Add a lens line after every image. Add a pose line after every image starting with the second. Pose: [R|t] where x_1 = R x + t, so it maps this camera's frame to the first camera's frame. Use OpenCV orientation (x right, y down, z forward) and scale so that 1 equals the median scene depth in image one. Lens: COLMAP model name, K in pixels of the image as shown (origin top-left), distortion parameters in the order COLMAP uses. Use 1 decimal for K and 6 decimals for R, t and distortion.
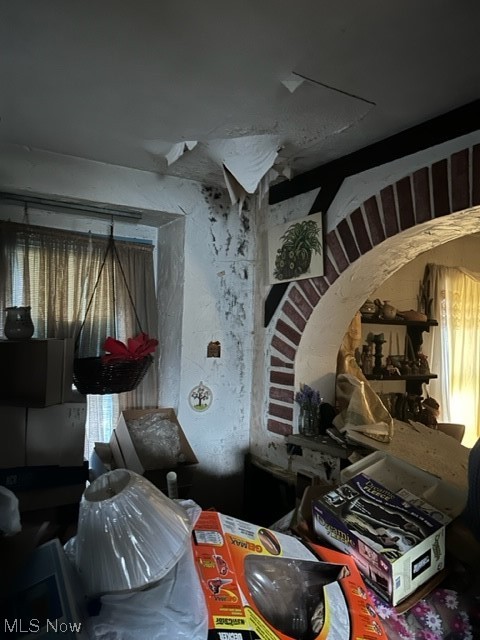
lens RADIAL K [[474.0, 0, 237.6], [0, 474.0, 320.4], [0, 0, 1]] dist [0.027103, -0.031707]
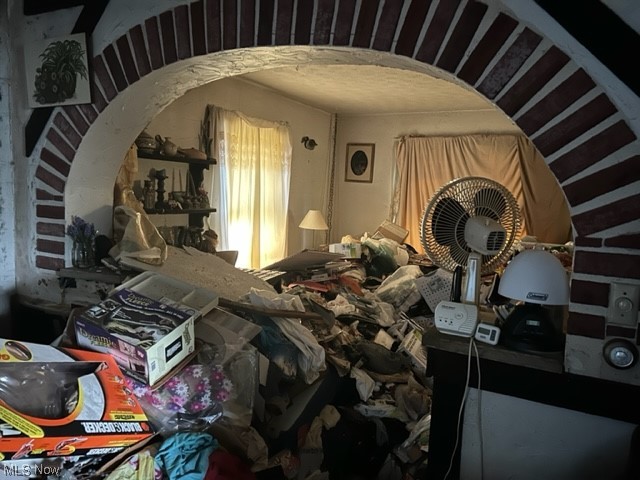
lens RADIAL K [[474.0, 0, 324.5], [0, 474.0, 243.1], [0, 0, 1]] dist [0.027103, -0.031707]
pose [[0.838499, -0.058324, 0.541773, 0.035327], [-0.028985, 0.988074, 0.151230, 0.026014], [-0.544132, -0.142509, 0.826808, -0.094591]]
